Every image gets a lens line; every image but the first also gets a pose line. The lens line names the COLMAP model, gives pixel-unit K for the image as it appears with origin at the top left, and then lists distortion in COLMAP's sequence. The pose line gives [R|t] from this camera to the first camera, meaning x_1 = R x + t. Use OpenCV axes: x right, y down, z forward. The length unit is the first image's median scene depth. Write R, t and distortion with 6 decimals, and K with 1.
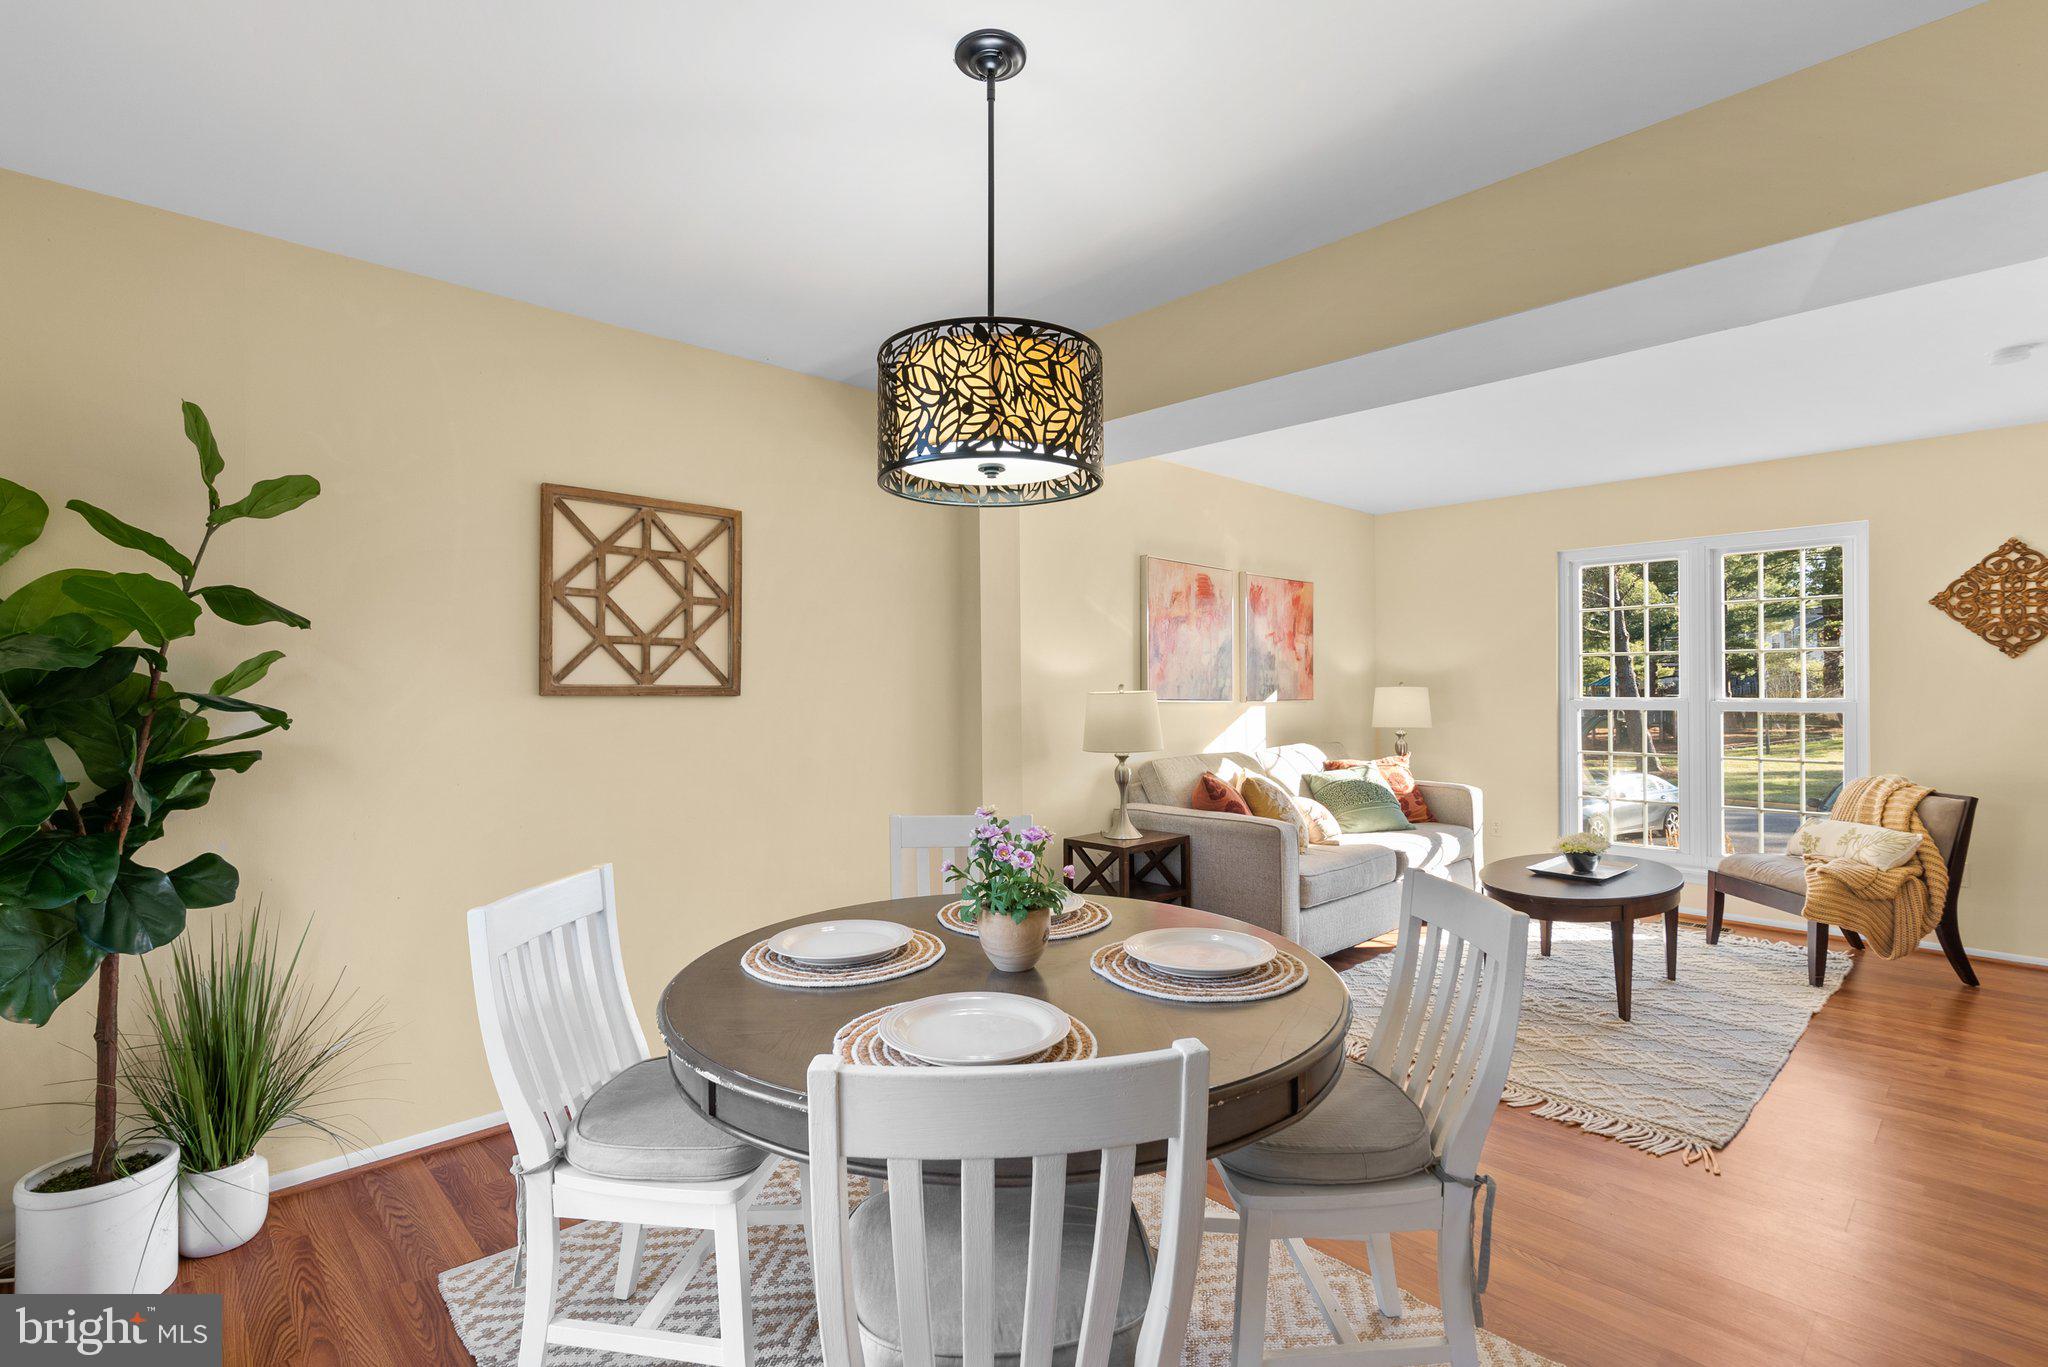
lens RADIAL K [[943.8, 0, 1012.1], [0, 943.8, 681.0], [0, 0, 1]] dist [-0.001069, 0.000621]
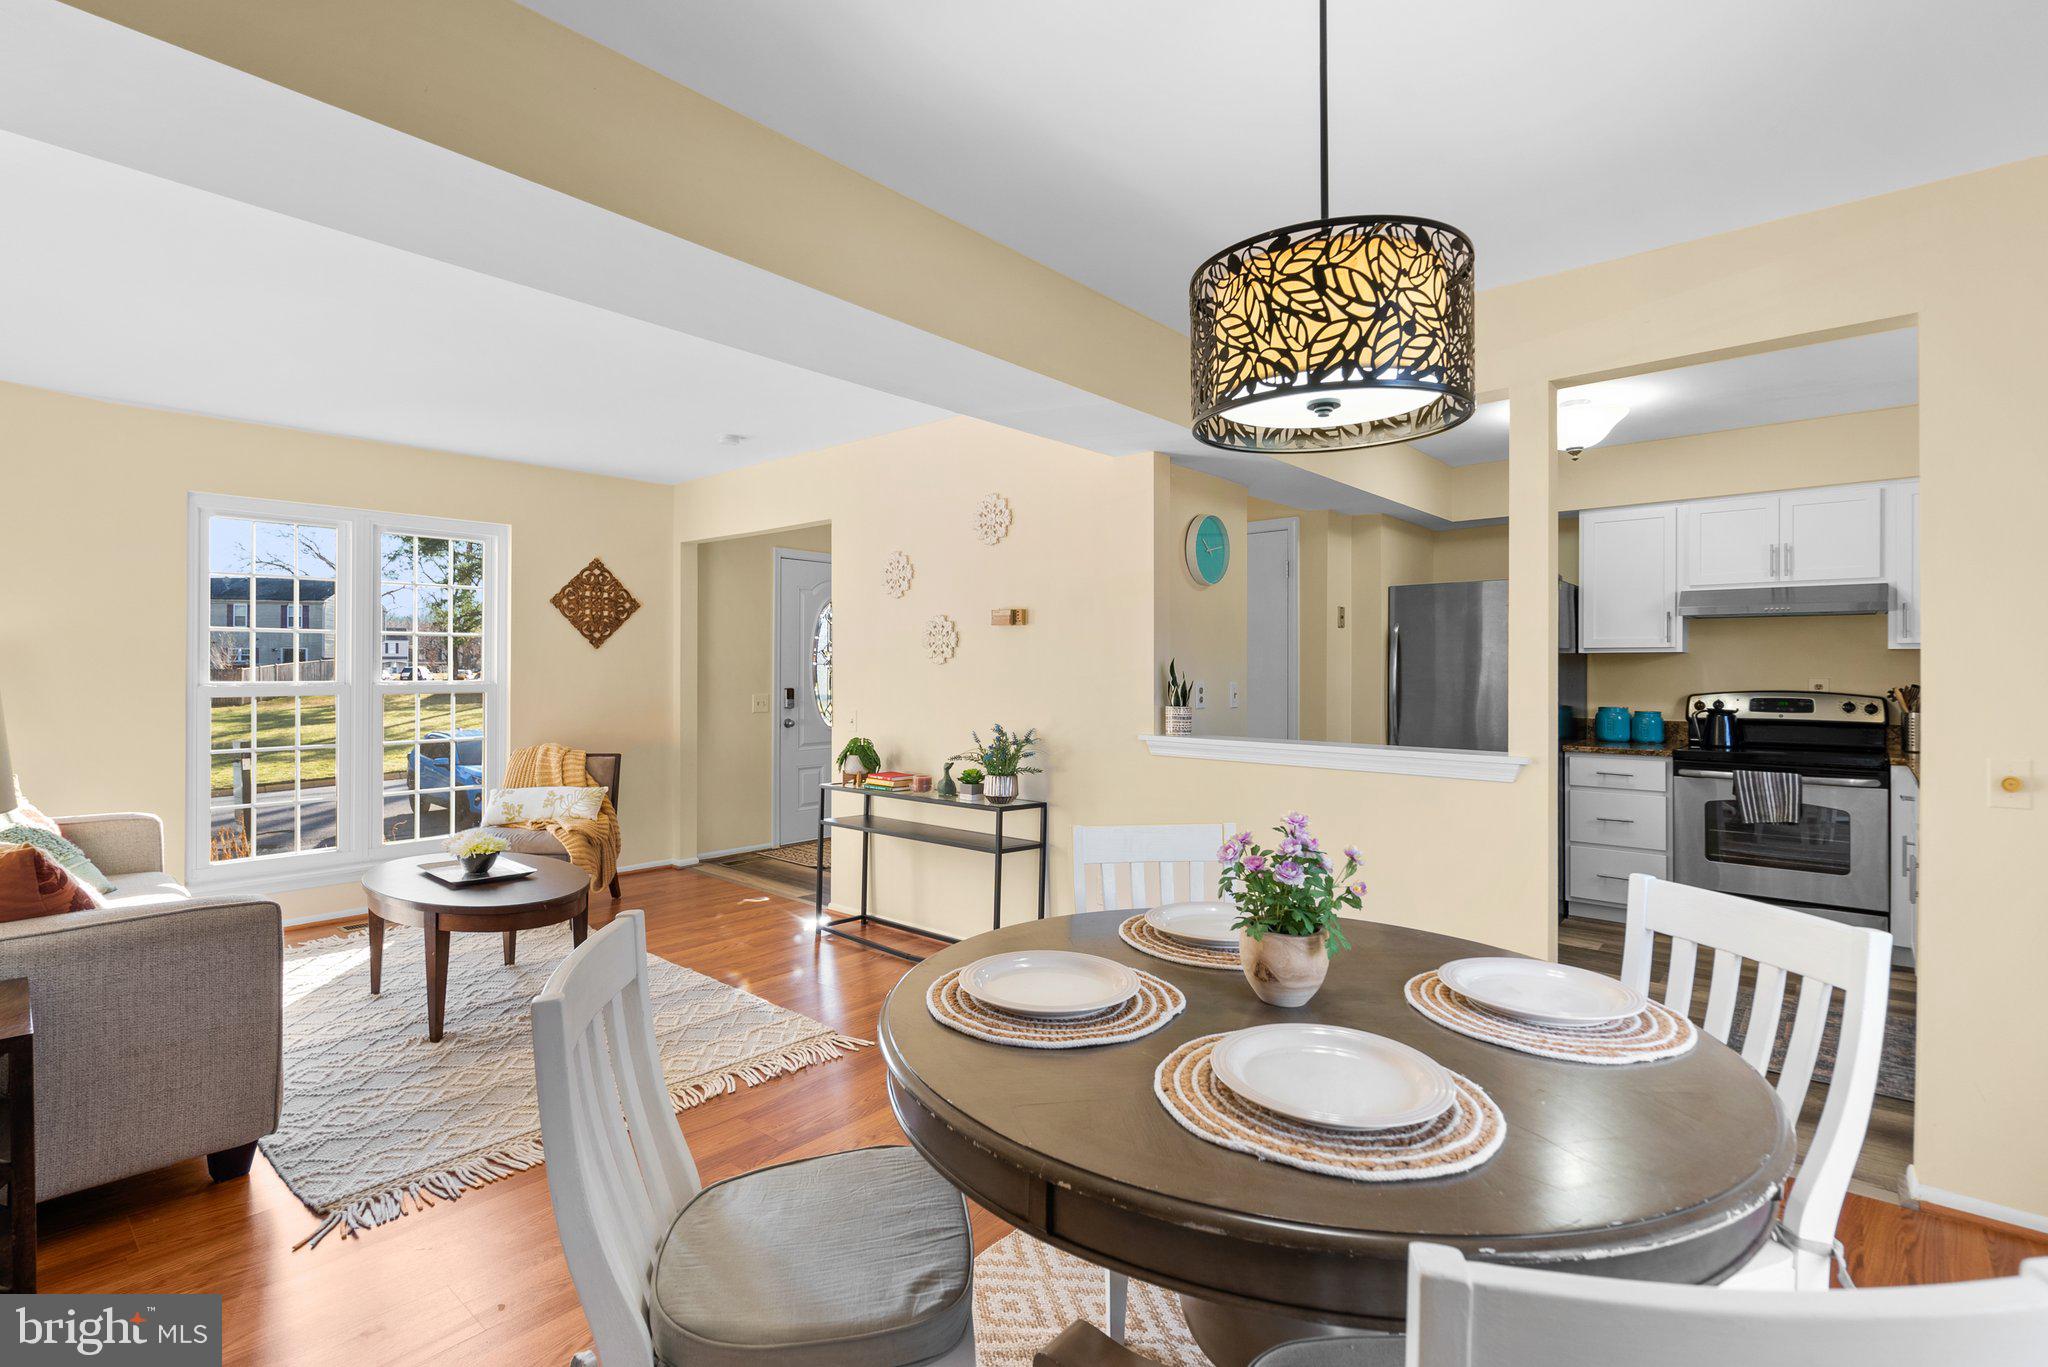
lens RADIAL K [[955.3, 0, 1016.1], [0, 955.3, 663.2], [0, 0, 1]] dist [0.001431, 0.000157]
pose [[-0.099692, 0.011162, 0.994956, -0.362712], [-0.007541, 0.999900, -0.011973, 0.008805], [-0.994990, -0.008697, -0.099598, 0.587526]]
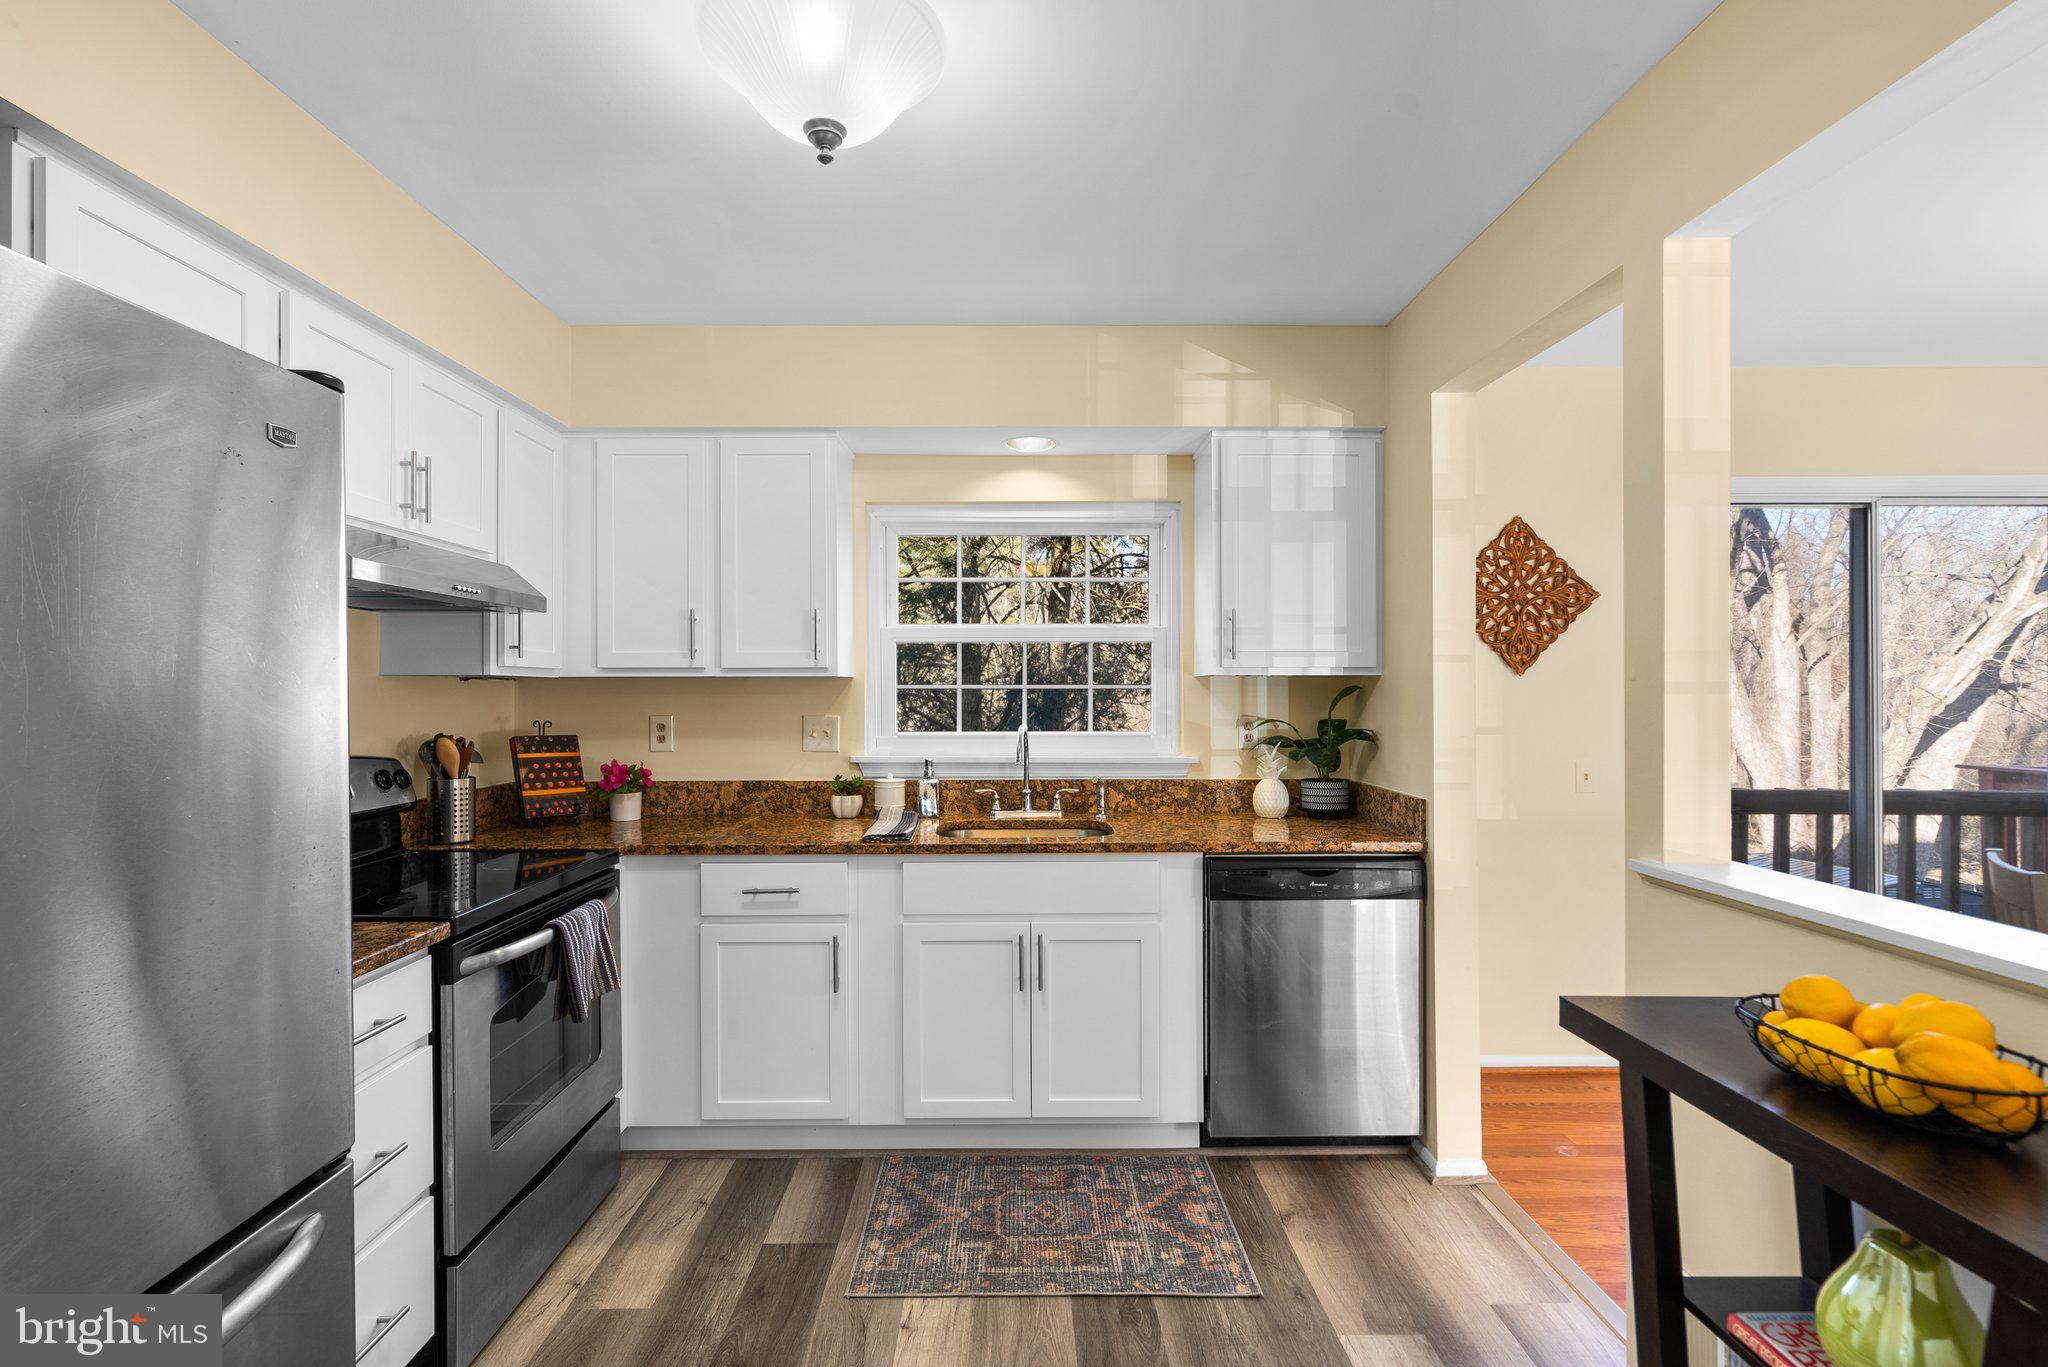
lens RADIAL K [[947.8, 0, 1024.0], [0, 947.8, 683.5], [0, 0, 1]] dist [-0.000211, 0.000315]
pose [[-0.675537, 0.001150, -0.737325, 0.851673], [0.010602, 0.999911, -0.008154, -0.013592], [0.737250, -0.013325, -0.675489, 0.194084]]
